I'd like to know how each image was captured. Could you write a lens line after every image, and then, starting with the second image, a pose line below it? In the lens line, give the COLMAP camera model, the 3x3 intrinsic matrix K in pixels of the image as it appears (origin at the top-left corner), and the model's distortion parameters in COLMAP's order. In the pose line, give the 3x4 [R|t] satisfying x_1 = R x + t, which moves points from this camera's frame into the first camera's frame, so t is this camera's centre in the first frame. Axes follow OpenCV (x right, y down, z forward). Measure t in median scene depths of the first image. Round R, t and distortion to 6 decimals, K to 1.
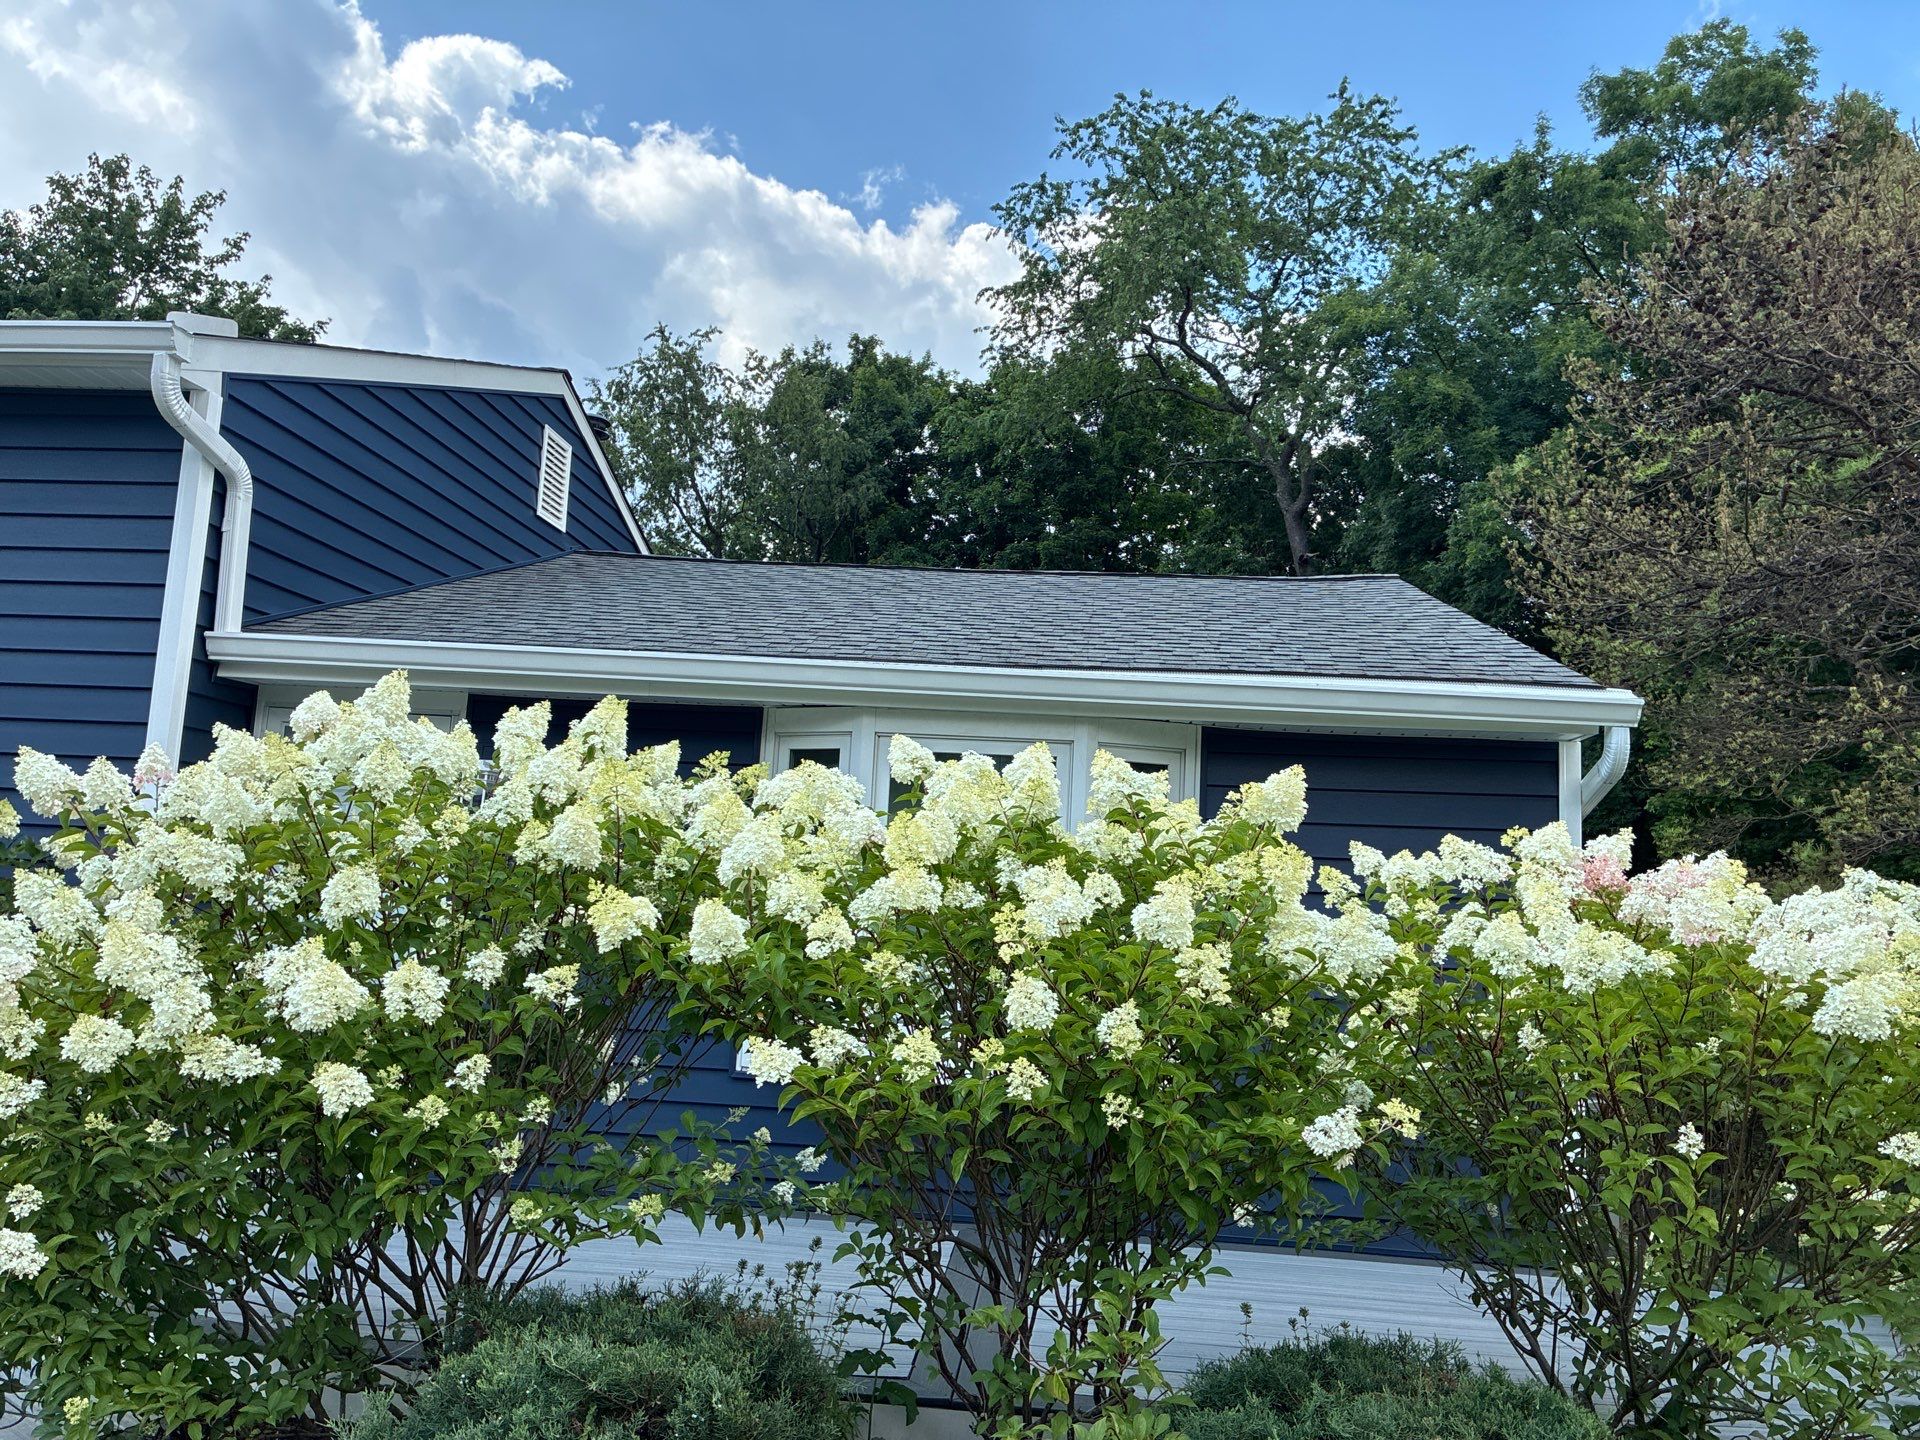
lens RADIAL K [[1444.0, 0, 963.9], [0, 1444.0, 773.7], [0, 0, 1]] dist [0.031970, -0.036398]
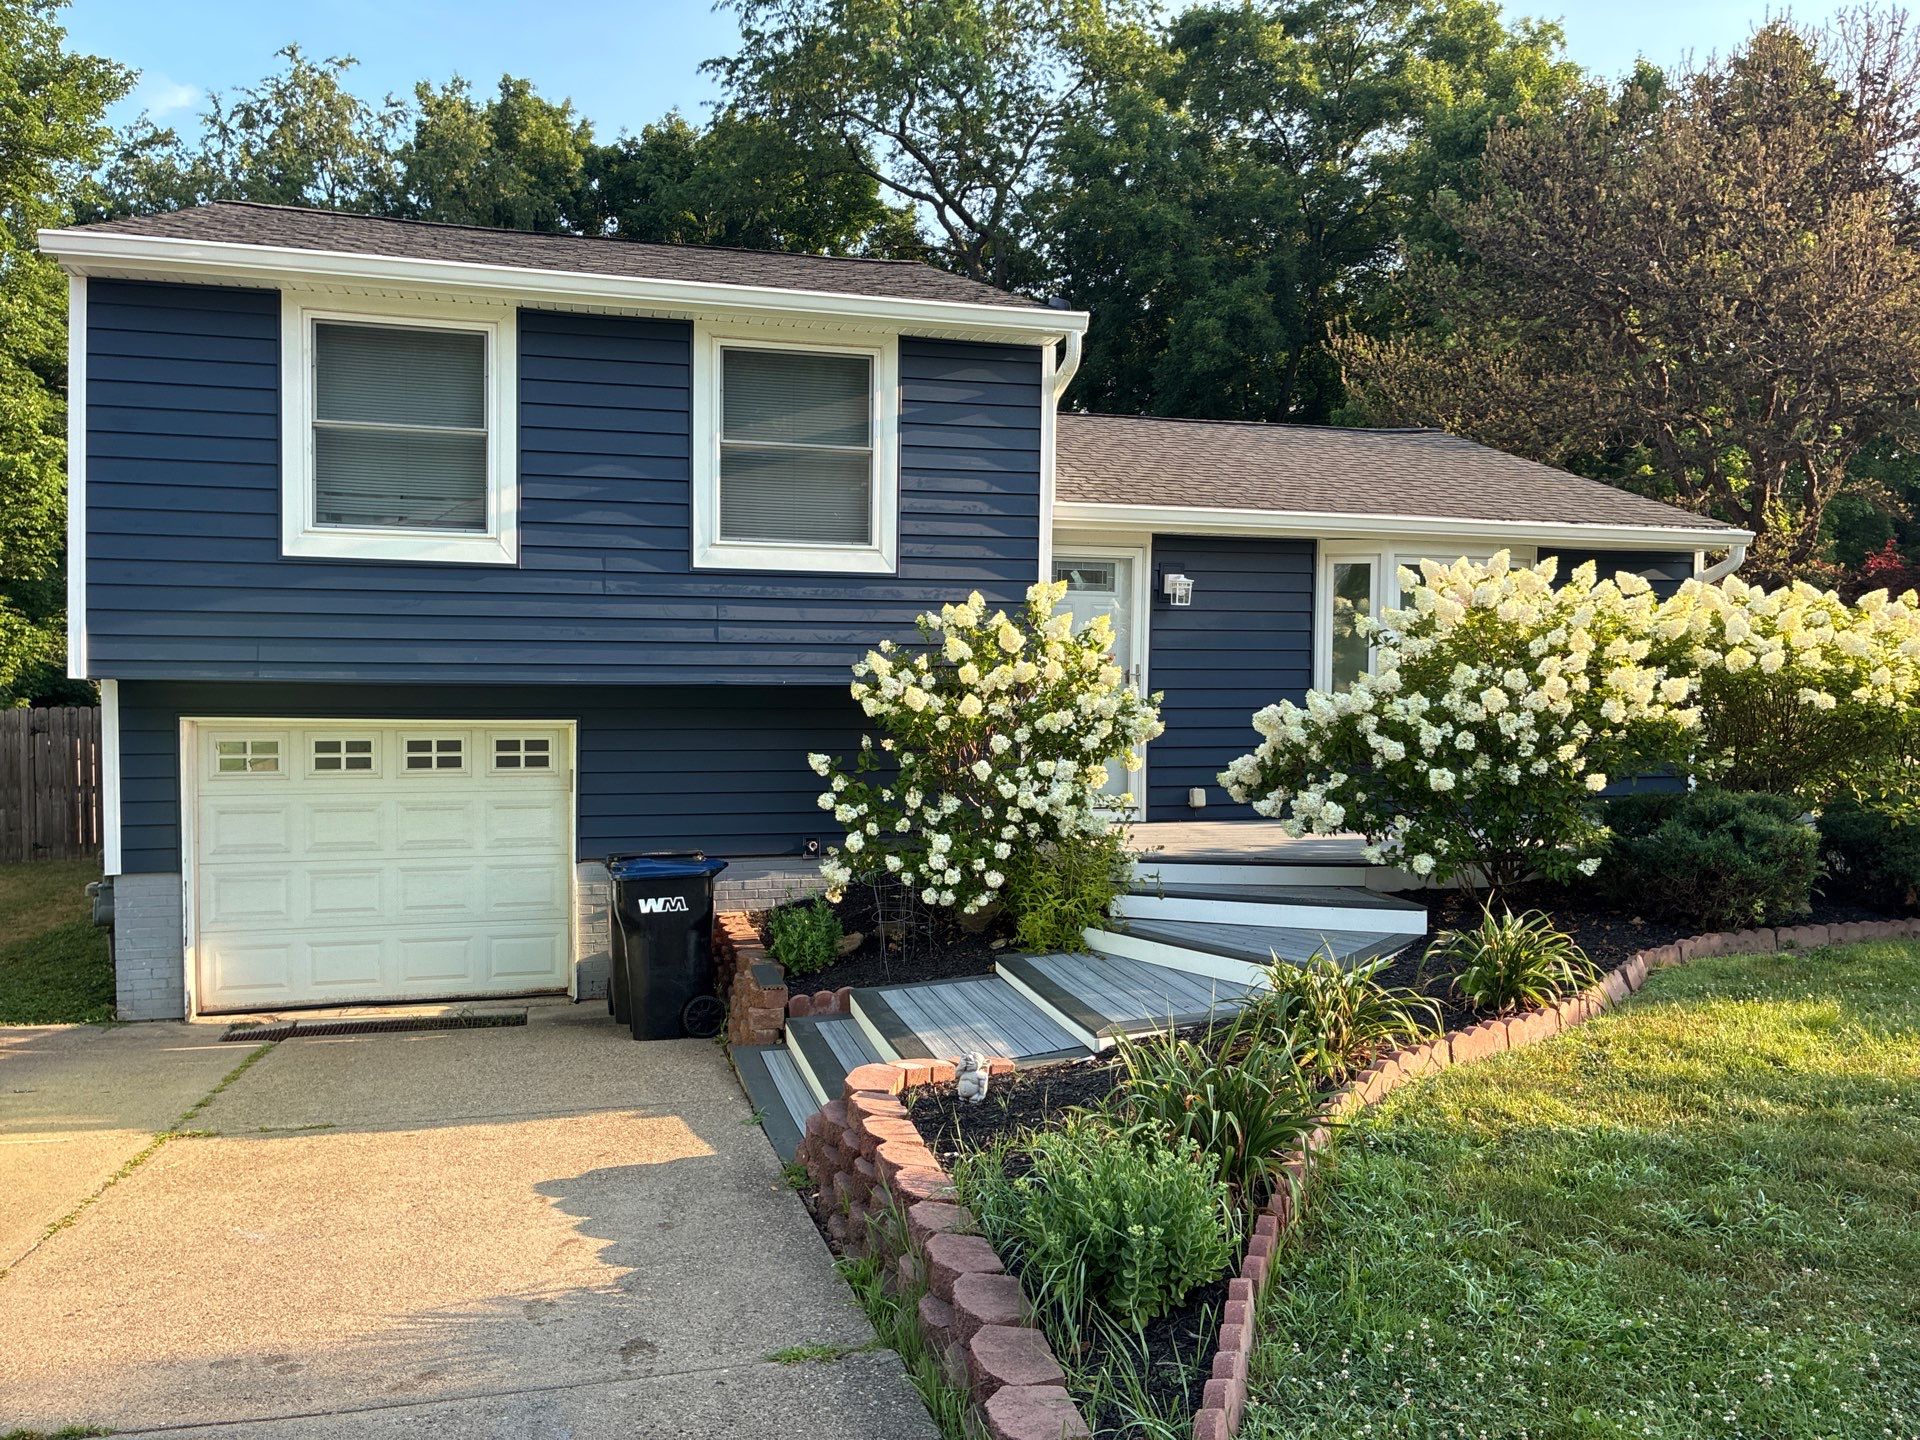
lens RADIAL K [[1444.0, 0, 965.8], [0, 1444.0, 721.3], [0, 0, 1]] dist [0.031970, -0.036398]
pose [[0.942409, -0.060422, 0.328961, -0.643681], [0.013515, 0.989623, 0.143054, -0.049237], [-0.334190, -0.130369, 0.933446, -0.285691]]
